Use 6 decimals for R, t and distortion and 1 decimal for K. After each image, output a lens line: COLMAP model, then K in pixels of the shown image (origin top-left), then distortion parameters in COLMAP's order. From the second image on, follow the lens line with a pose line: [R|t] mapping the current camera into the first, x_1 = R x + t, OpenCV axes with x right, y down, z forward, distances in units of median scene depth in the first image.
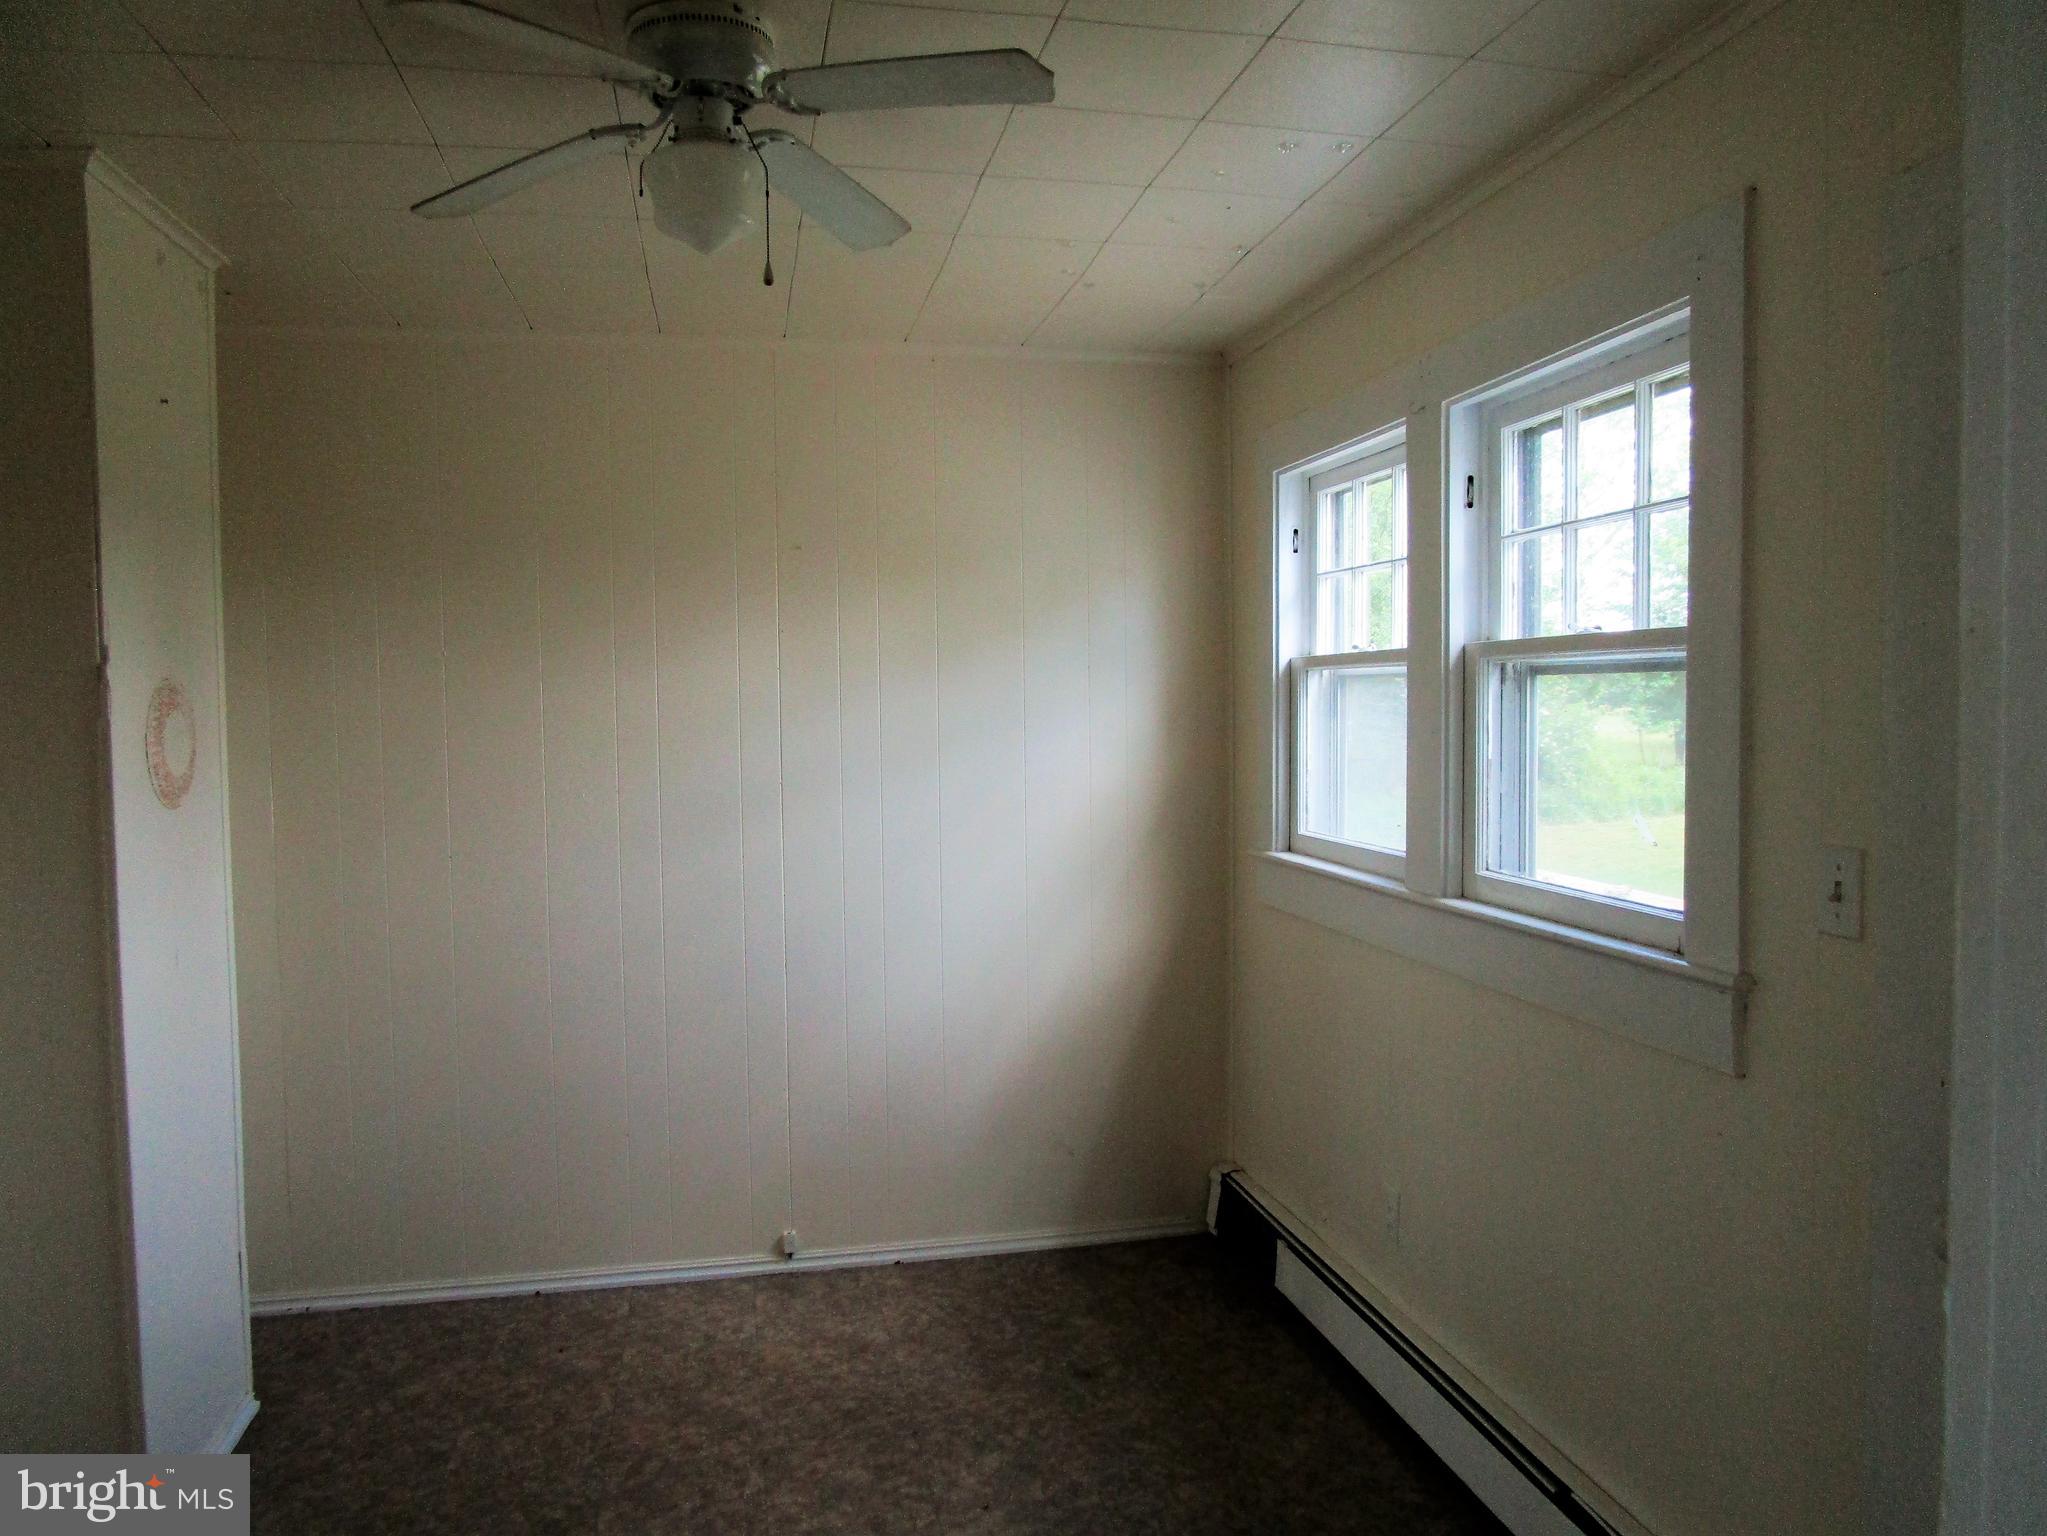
lens RADIAL K [[1434.7, 0, 1020.2], [0, 1434.7, 769.8], [0, 0, 1]] dist [-0.042481, 0.014202]
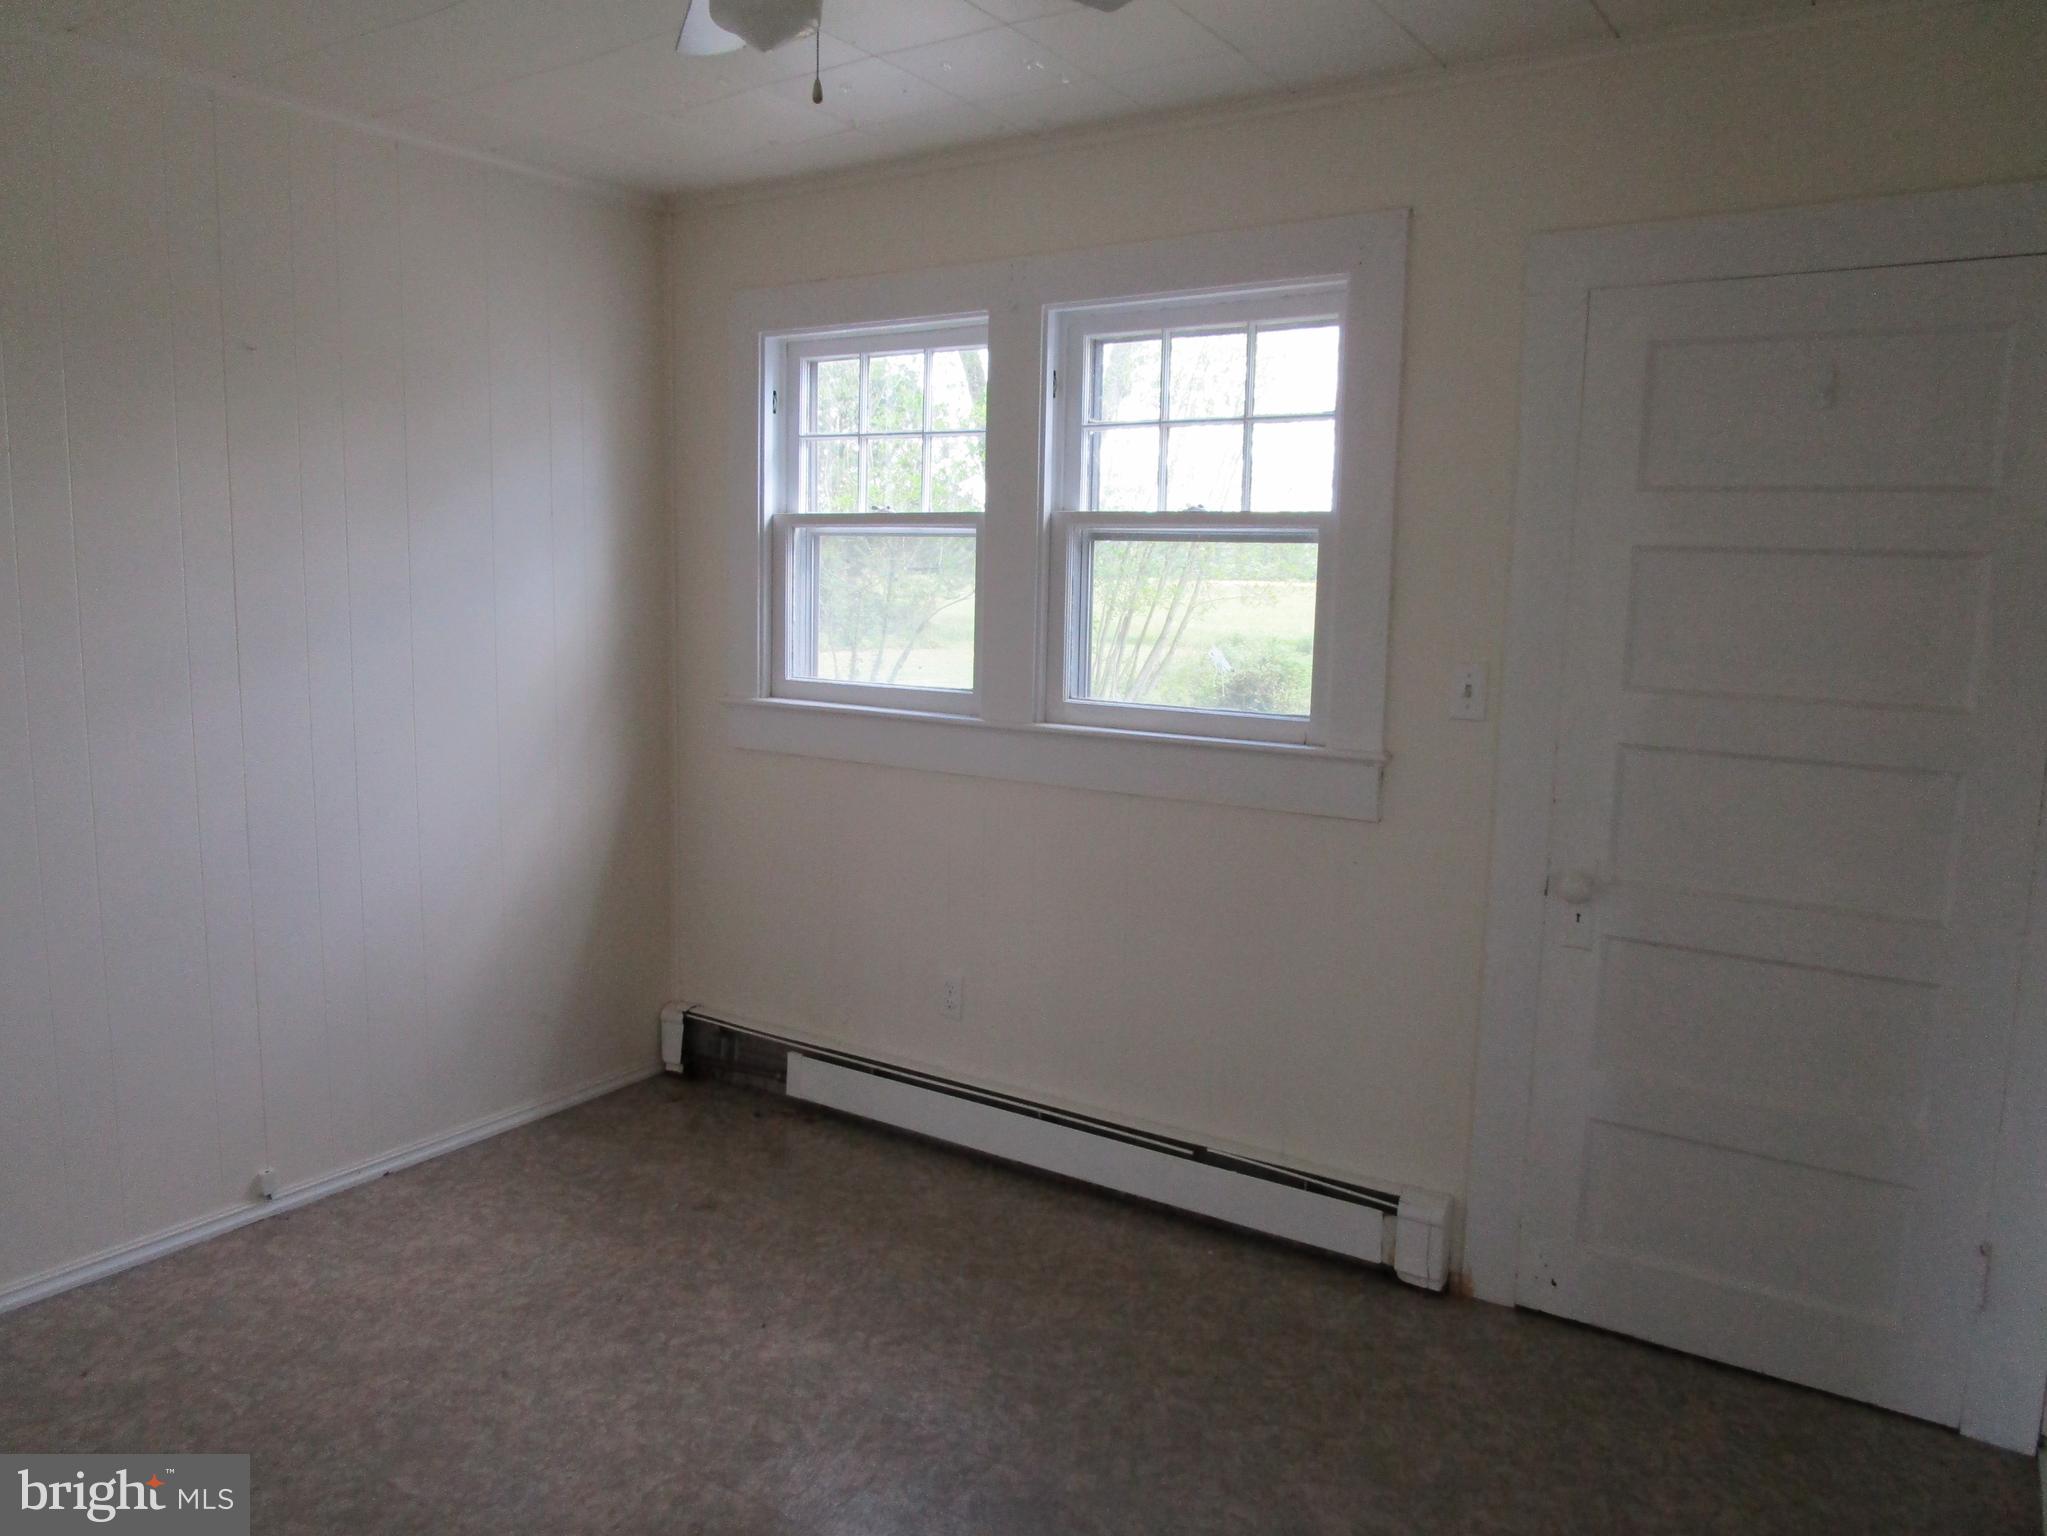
lens RADIAL K [[1434.7, 0, 1012.3], [0, 1434.7, 768.2], [0, 0, 1]] dist [-0.042481, 0.014202]
pose [[0.715056, -0.071181, 0.695434, -0.467752], [0.005960, 0.995387, 0.095755, 0.009156], [-0.699042, -0.064325, 0.712181, 0.119906]]
